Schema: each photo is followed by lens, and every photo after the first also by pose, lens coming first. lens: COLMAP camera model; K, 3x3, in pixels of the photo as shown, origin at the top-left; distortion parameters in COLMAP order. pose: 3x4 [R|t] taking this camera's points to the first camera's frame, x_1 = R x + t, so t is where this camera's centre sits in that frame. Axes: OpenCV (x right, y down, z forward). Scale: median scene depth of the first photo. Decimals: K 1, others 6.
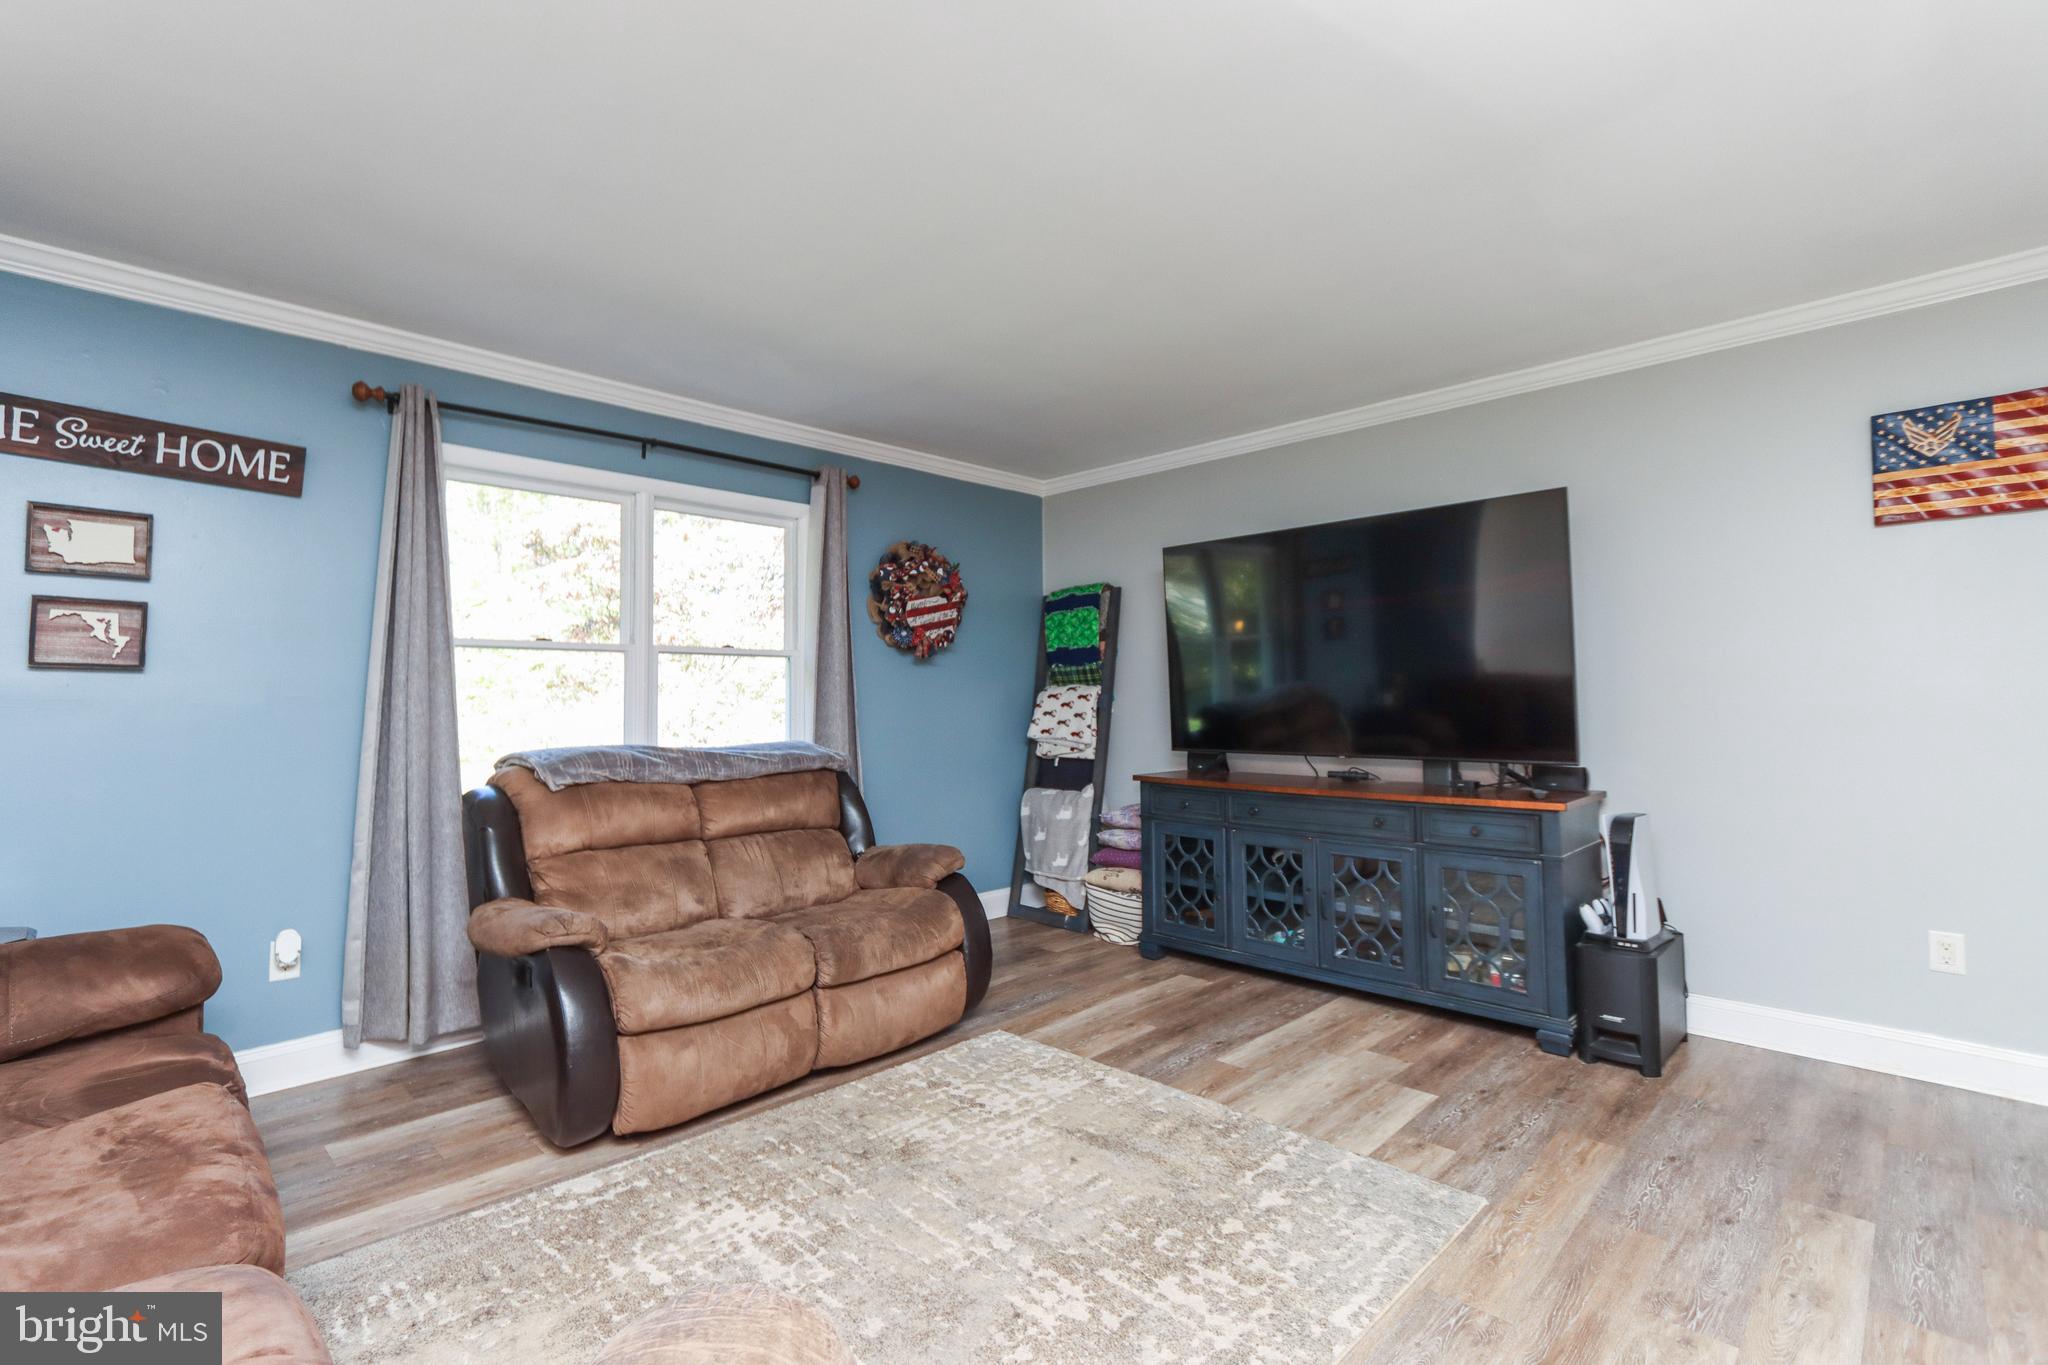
lens RADIAL K [[909.7, 0, 1019.2], [0, 909.7, 668.0], [0, 0, 1]] dist [0.000901, -0.000194]
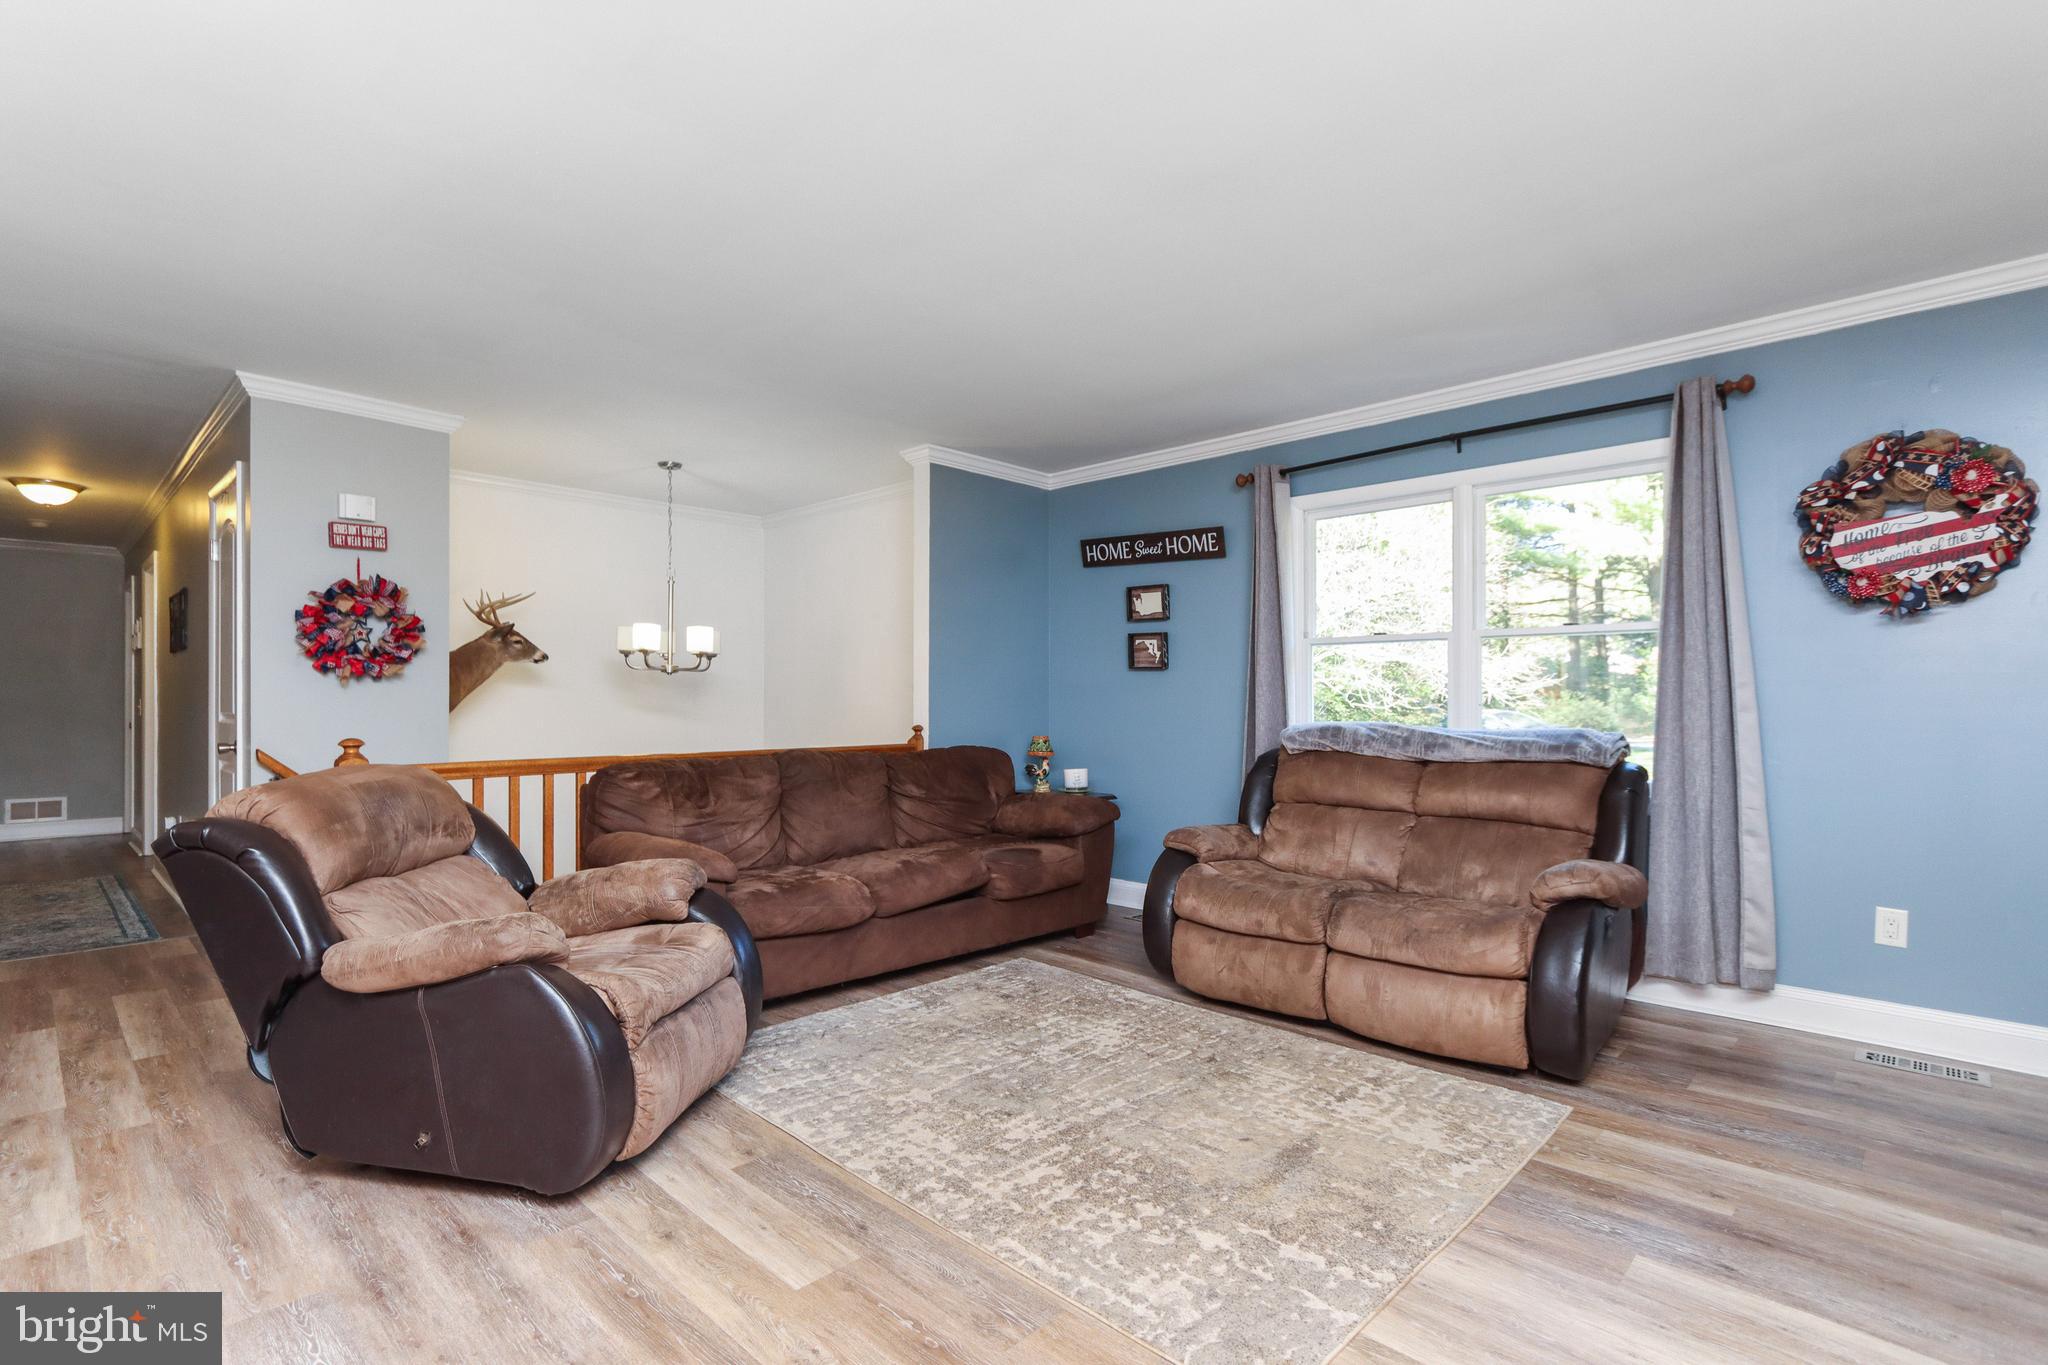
lens RADIAL K [[968.5, 0, 1020.1], [0, 968.5, 692.7], [0, 0, 1]] dist [0.000109, 0.000238]
pose [[0.024054, -0.001232, -0.999710, 0.989677], [0.034873, 0.999392, -0.000393, 0.039950], [0.999102, -0.034854, 0.024082, 0.663526]]
